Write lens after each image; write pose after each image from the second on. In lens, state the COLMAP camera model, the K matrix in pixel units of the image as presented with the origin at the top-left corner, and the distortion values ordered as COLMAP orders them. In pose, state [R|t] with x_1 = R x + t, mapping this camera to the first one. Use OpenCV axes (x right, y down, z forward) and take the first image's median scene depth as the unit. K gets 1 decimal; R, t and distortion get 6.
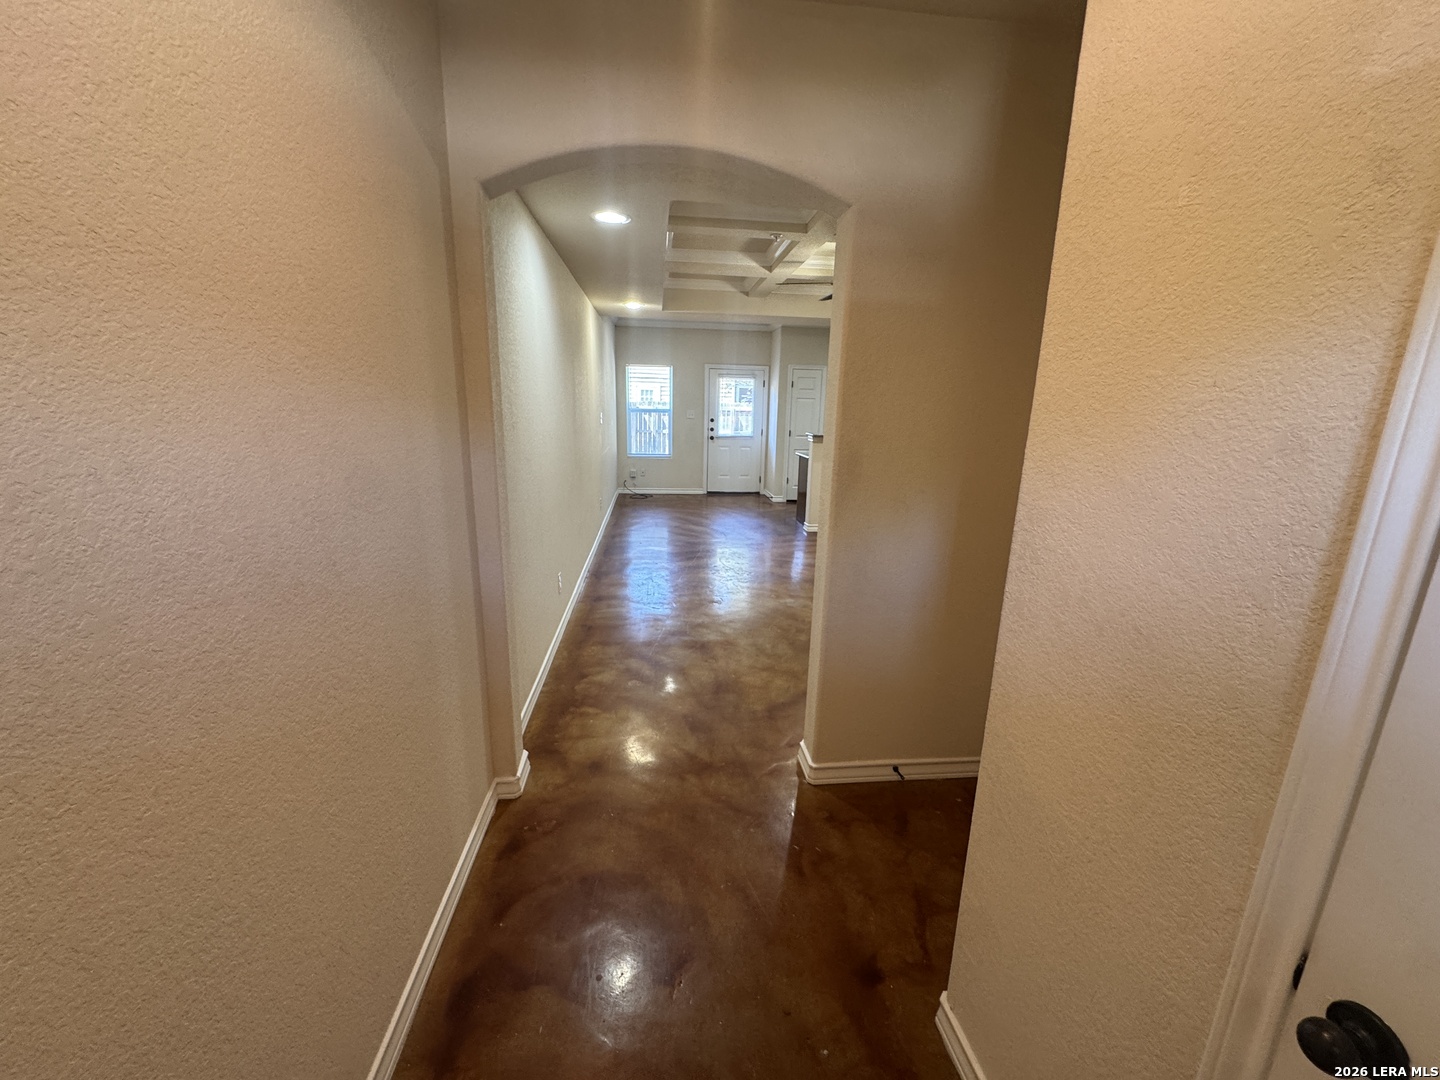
lens RADIAL K [[578.0, 0, 718.9], [0, 578.0, 538.2], [0, 0, 1]] dist [-0.003023, 0.000264]
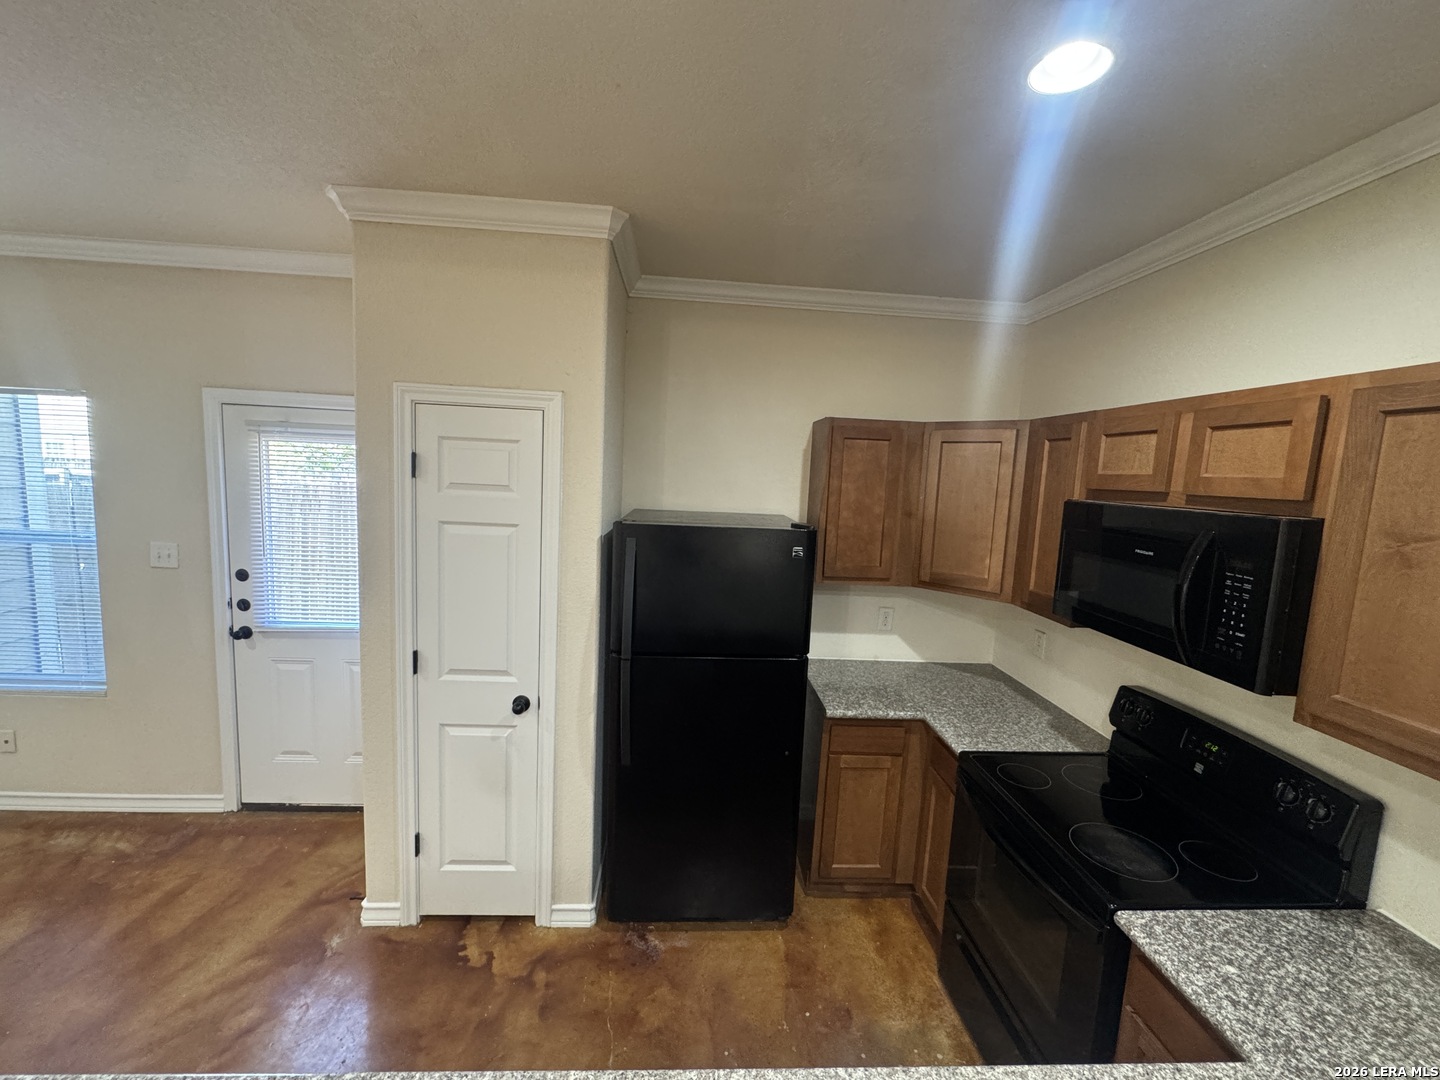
lens RADIAL K [[578.0, 0, 721.0], [0, 578.0, 537.8], [0, 0, 1]] dist [-0.003023, 0.000264]
pose [[0.998448, 0.031580, -0.045866, 0.246905], [-0.036604, 0.992900, -0.113184, -0.199680], [0.041966, 0.114687, 0.992515, 0.719745]]
